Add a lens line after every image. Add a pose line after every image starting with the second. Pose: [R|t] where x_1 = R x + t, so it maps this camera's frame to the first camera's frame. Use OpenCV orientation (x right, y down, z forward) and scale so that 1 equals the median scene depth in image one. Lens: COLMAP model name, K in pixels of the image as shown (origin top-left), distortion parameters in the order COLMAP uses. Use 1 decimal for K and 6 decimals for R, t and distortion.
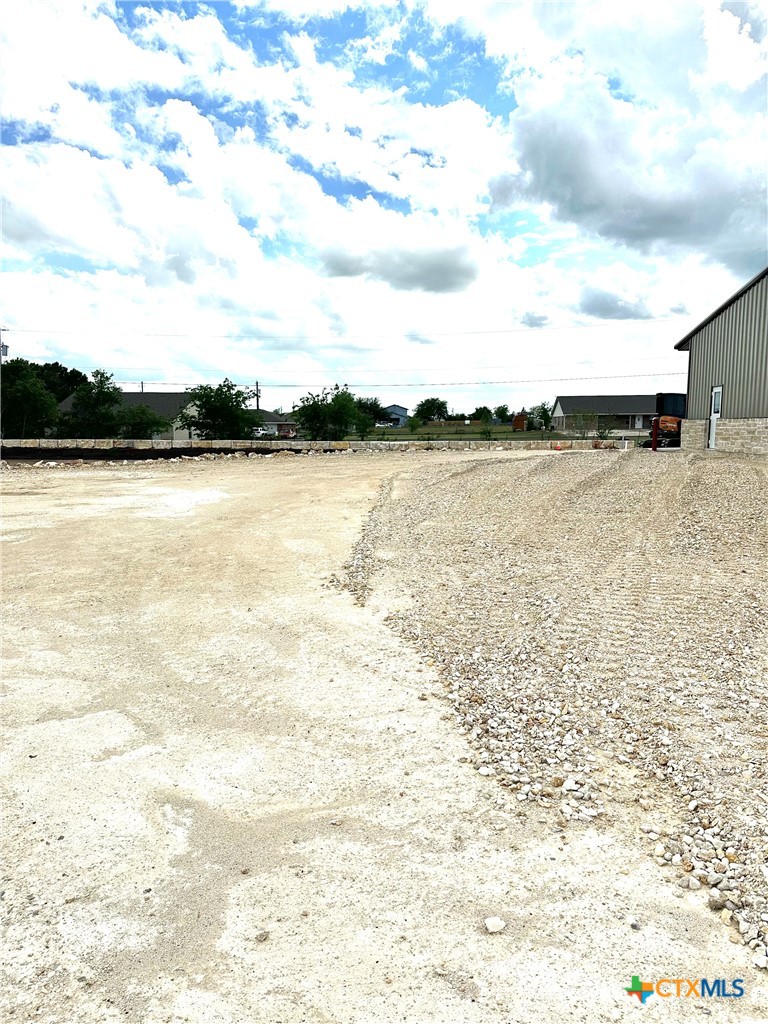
lens RADIAL K [[722.1, 0, 384.0], [0, 722.1, 512.0], [0, 0, 1]] dist [0.047834, -0.003449]
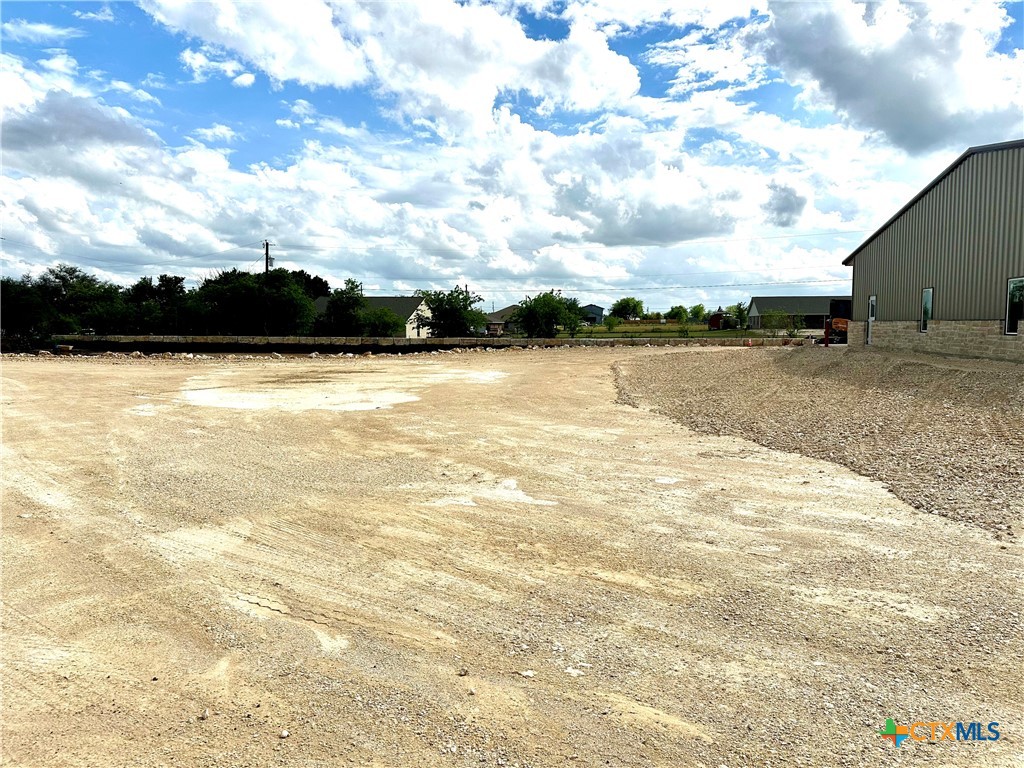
lens RADIAL K [[722.1, 0, 512.0], [0, 722.1, 384.0], [0, 0, 1]] dist [0.047834, -0.003449]
pose [[0.995985, 0.008176, -0.089149, -0.023236], [-0.011439, 0.999281, -0.036149, 0.015061], [0.088790, 0.037024, 0.995362, -0.137103]]
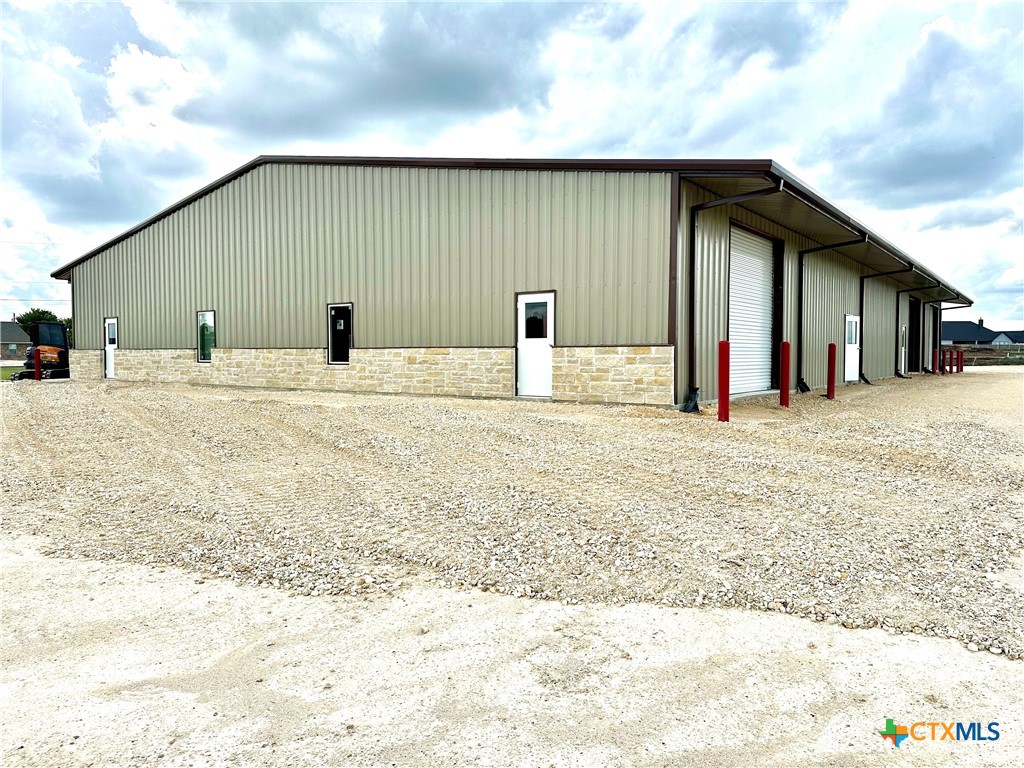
lens RADIAL K [[722.1, 0, 512.0], [0, 722.1, 384.0], [0, 0, 1]] dist [0.047834, -0.003449]
pose [[0.542845, -0.037487, 0.838996, -0.045963], [0.103276, 0.994401, -0.022391, 0.000616], [-0.833459, 0.098803, 0.543677, -0.008878]]
